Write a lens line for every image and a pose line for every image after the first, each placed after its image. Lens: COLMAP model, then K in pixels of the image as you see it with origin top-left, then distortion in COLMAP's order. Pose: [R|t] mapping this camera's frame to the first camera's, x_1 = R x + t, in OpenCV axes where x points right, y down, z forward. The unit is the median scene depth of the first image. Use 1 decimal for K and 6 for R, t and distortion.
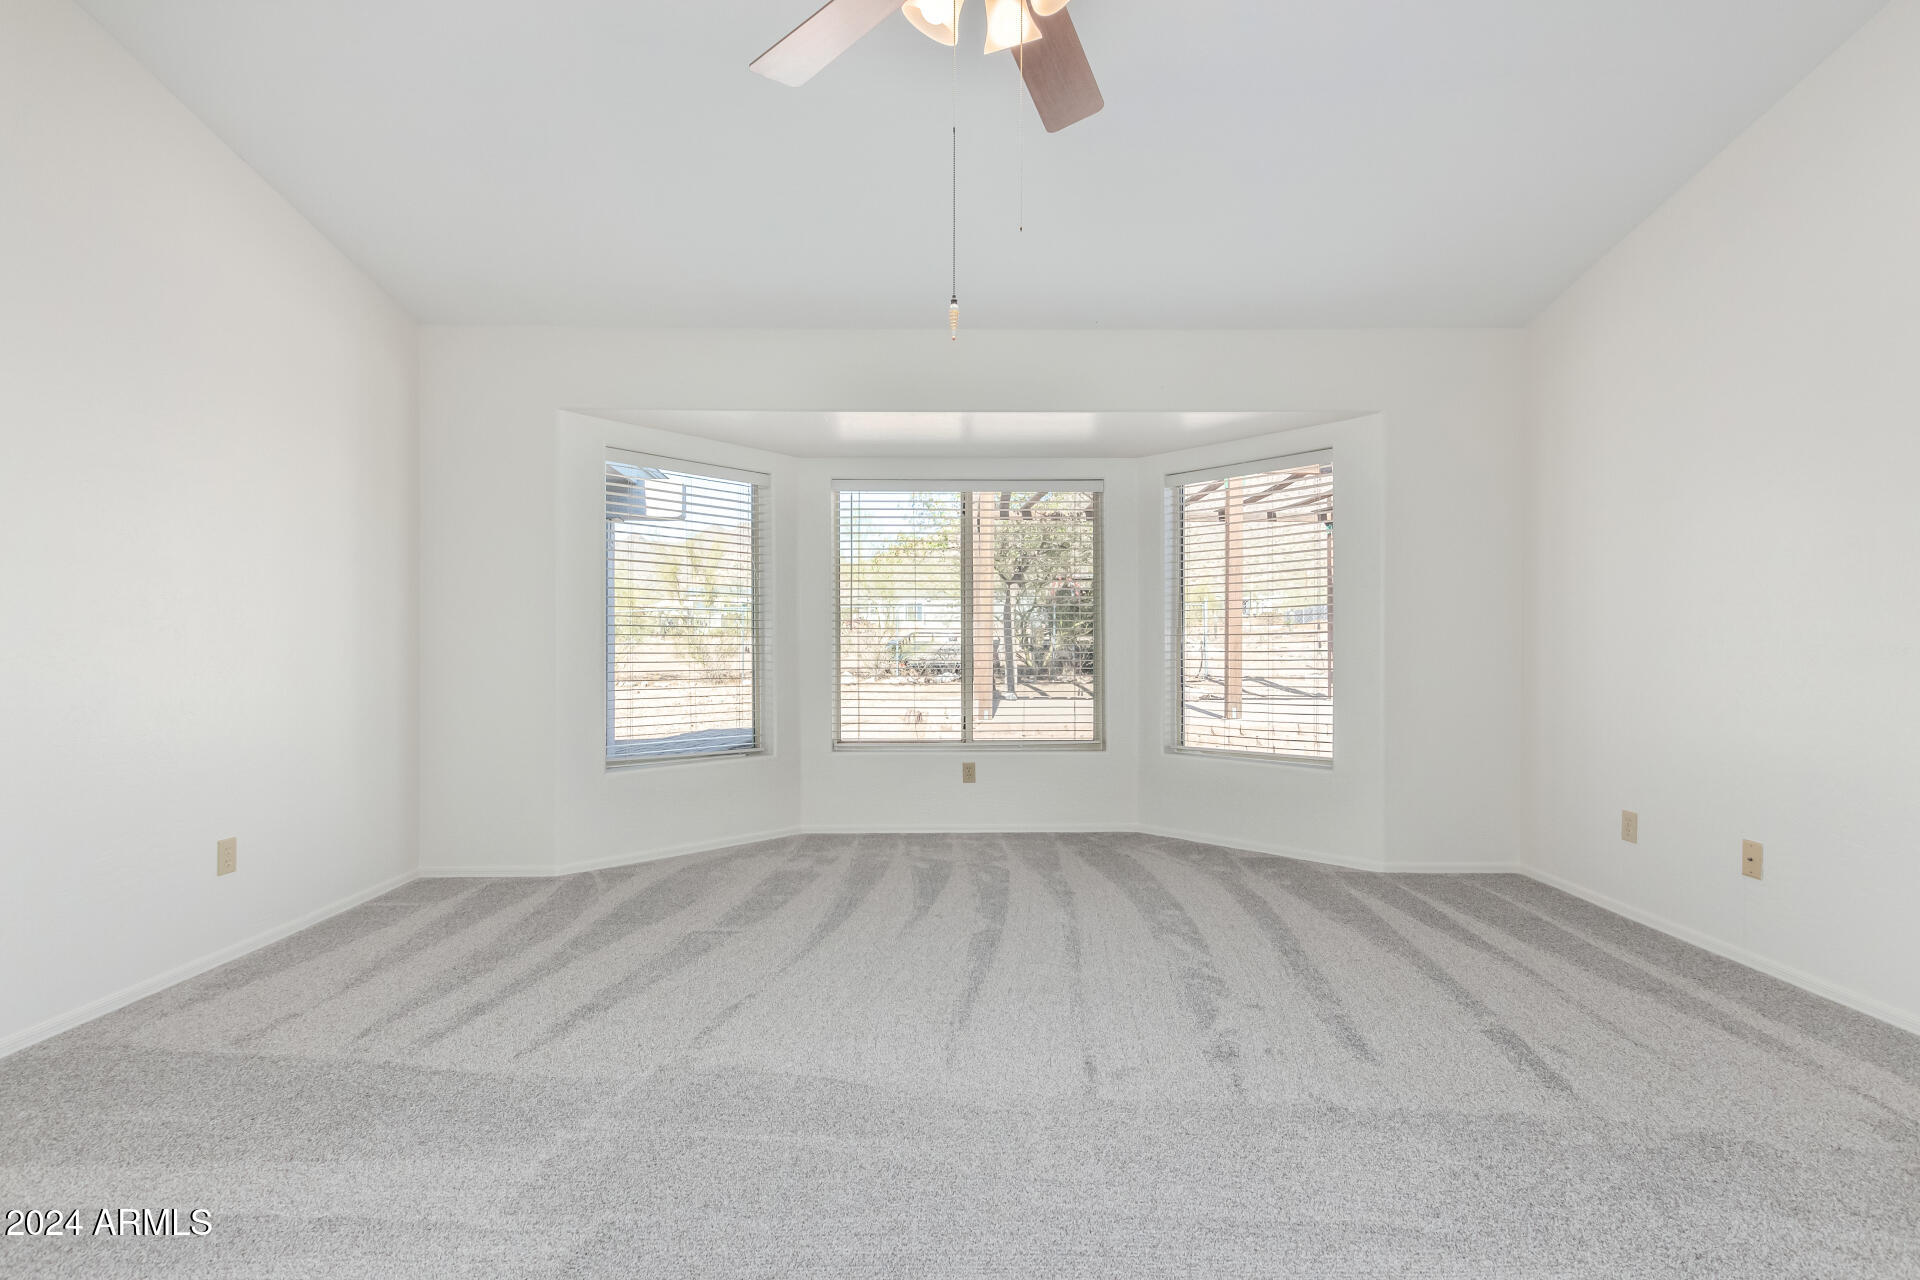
lens RADIAL K [[876.1, 0, 954.8], [0, 876.1, 641.5], [0, 0, 1]] dist [0.008703, -0.003799]
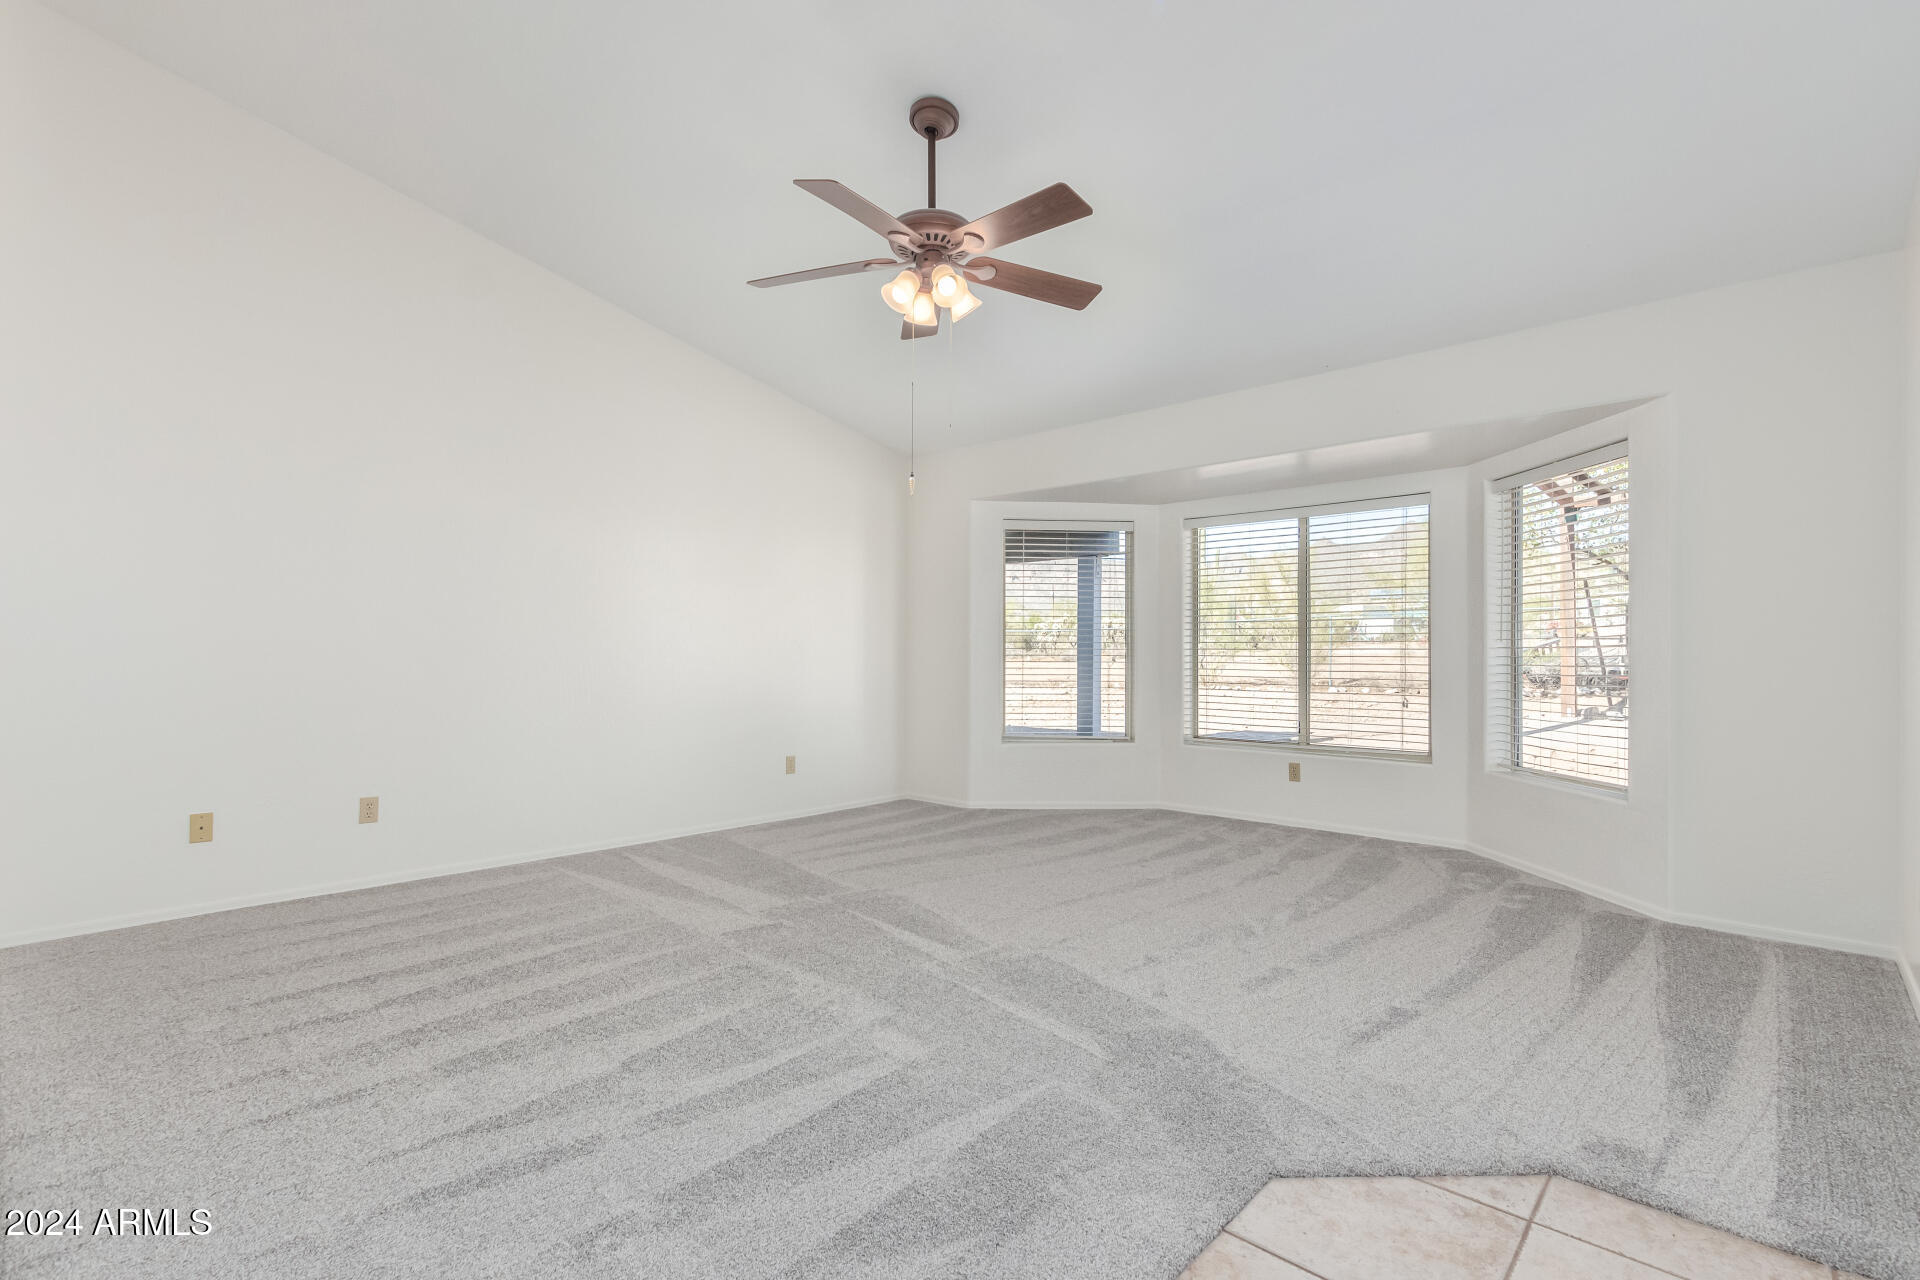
lens RADIAL K [[876.1, 0, 970.9], [0, 876.1, 644.2], [0, 0, 1]] dist [0.008703, -0.003799]
pose [[0.732512, -0.005504, -0.680732, 0.577083], [0.003611, 0.999985, -0.004199, -0.011367], [0.680744, 0.000618, 0.732521, -0.114109]]
